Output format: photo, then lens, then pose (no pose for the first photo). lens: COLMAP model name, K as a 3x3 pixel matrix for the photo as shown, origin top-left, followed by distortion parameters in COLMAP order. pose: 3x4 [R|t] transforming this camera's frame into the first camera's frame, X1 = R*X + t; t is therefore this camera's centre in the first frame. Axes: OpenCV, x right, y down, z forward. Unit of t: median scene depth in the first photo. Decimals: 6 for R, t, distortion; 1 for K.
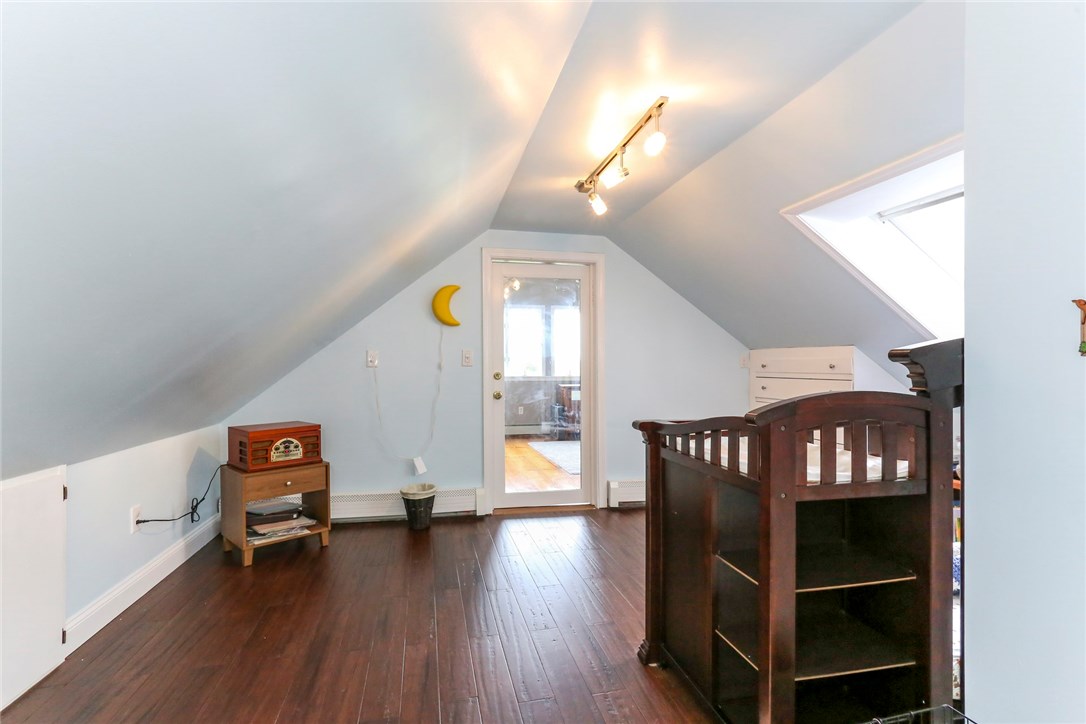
lens RADIAL K [[526.4, 0, 548.2], [0, 526.4, 363.3], [0, 0, 1]] dist [-0.031945, 0.035490]
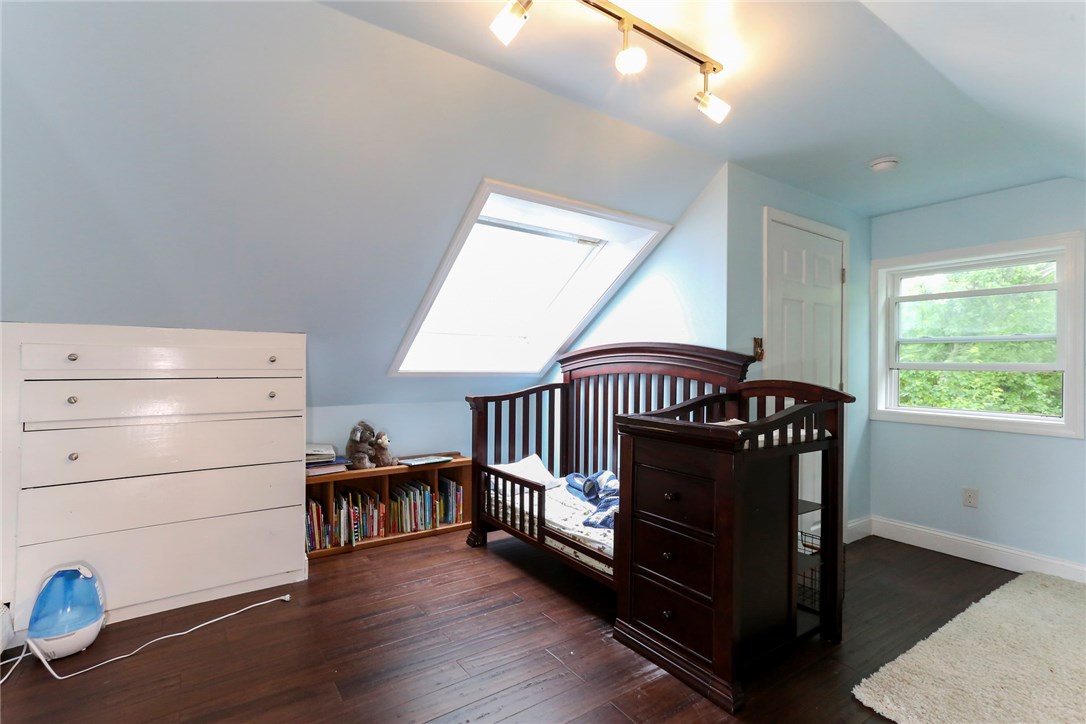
lens RADIAL K [[517.9, 0, 543.0], [0, 517.9, 362.0], [0, 0, 1]] dist [-0.025662, 0.033207]
pose [[-0.373491, -0.006772, 0.927609, -0.260865], [-0.017744, 0.999843, 0.000155, 0.001485], [-0.927464, -0.016402, -0.373552, 0.881452]]
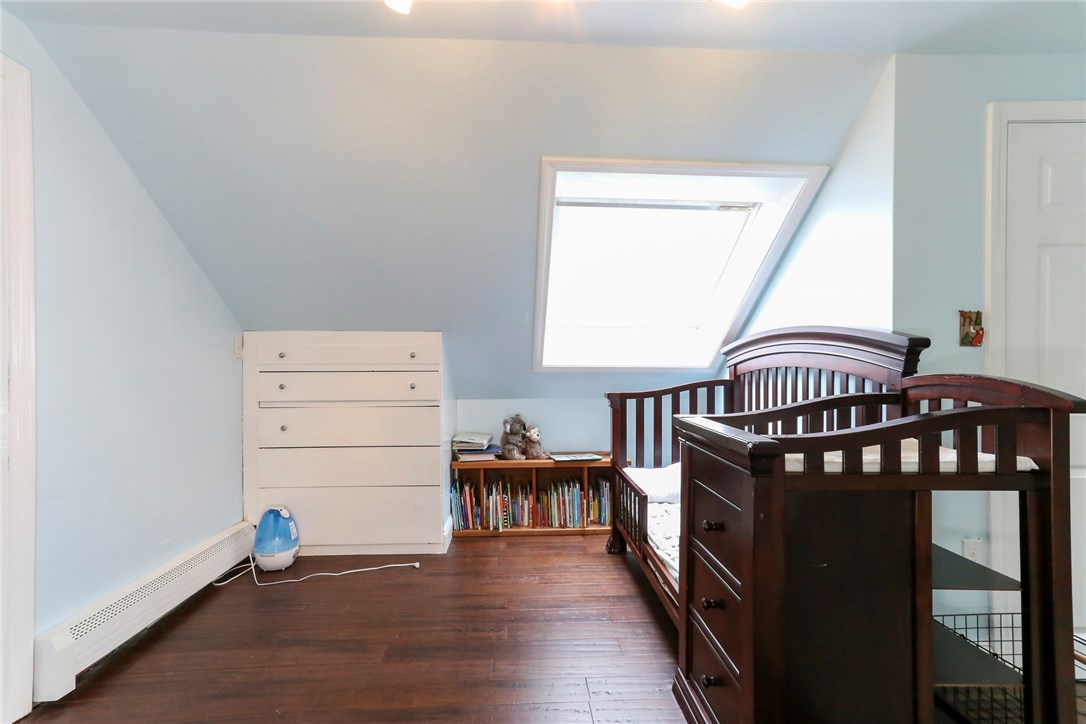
lens RADIAL K [[526.4, 0, 548.2], [0, 526.4, 363.3], [0, 0, 1]] dist [-0.031945, 0.035490]
pose [[0.175076, -0.008591, 0.984518, -0.240155], [-0.005304, 0.999939, 0.009668, 0.008177], [-0.984541, -0.006914, 0.175019, 0.613482]]
